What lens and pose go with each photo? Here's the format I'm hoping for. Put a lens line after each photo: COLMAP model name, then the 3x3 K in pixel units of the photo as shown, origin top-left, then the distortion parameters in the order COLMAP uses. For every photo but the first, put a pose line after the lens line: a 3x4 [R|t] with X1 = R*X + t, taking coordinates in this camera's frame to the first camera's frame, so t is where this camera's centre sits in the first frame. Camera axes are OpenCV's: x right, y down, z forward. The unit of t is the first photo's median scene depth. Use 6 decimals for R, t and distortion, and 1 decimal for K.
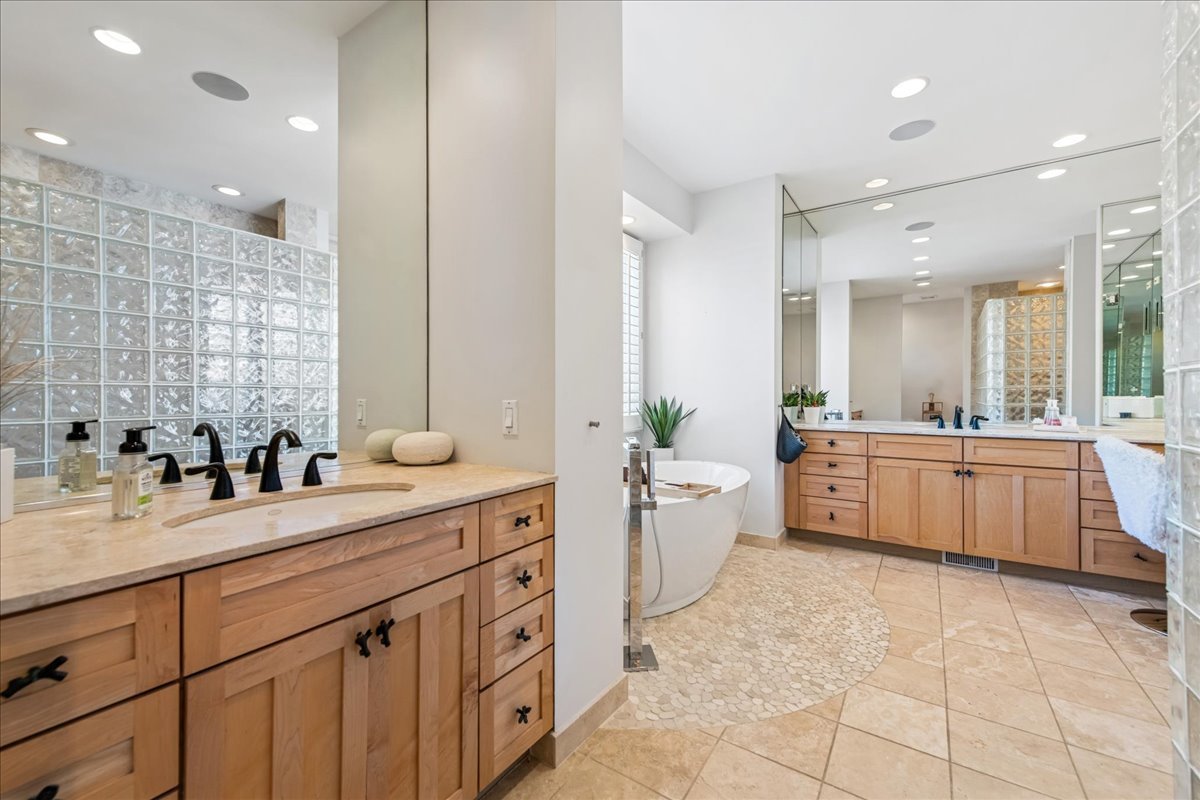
lens RADIAL K [[484.8, 0, 600.0], [0, 484.8, 400.0], [0, 0, 1]] dist [0.020139, -0.000158]
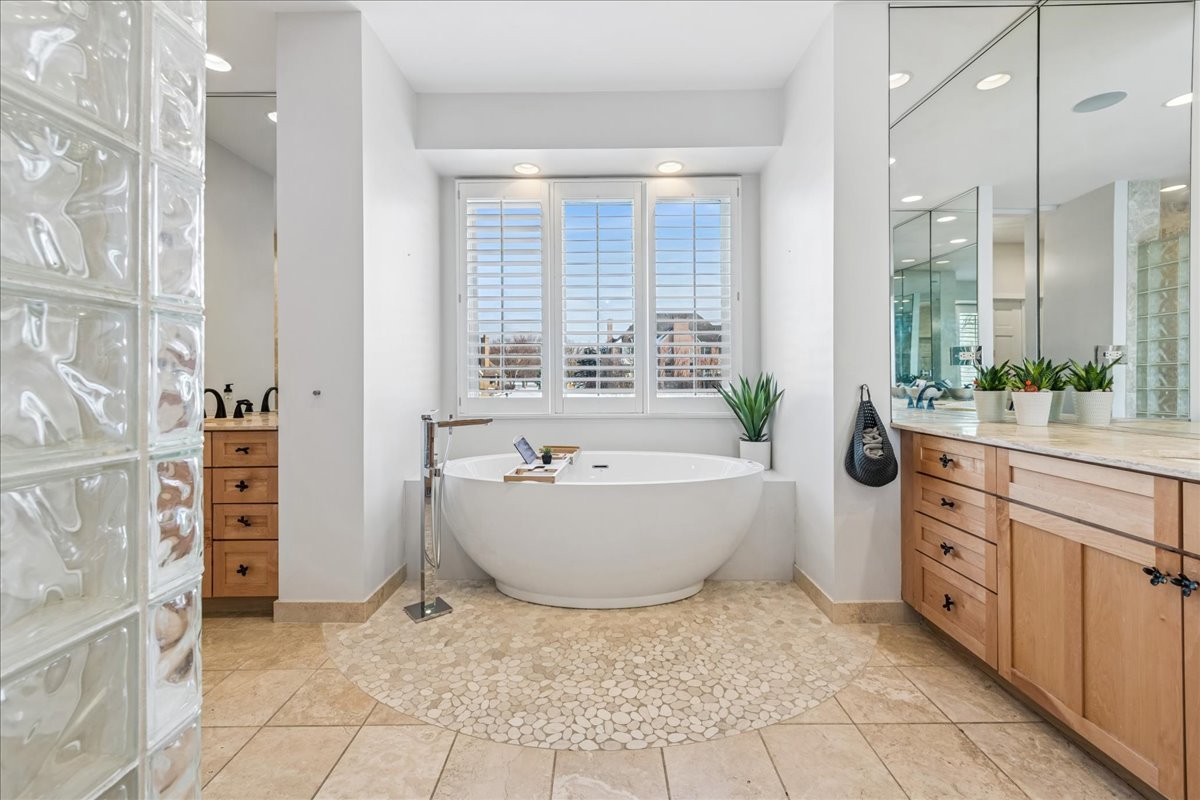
lens RADIAL K [[503.5, 0, 600.7], [0, 503.5, 380.8], [0, 0, 1]] dist [0.011482, -0.000157]
pose [[0.559403, 0.003533, -0.828888, 1.053800], [-0.004659, 0.999989, 0.001118, 0.007628], [0.828883, 0.003236, 0.559413, 0.582059]]
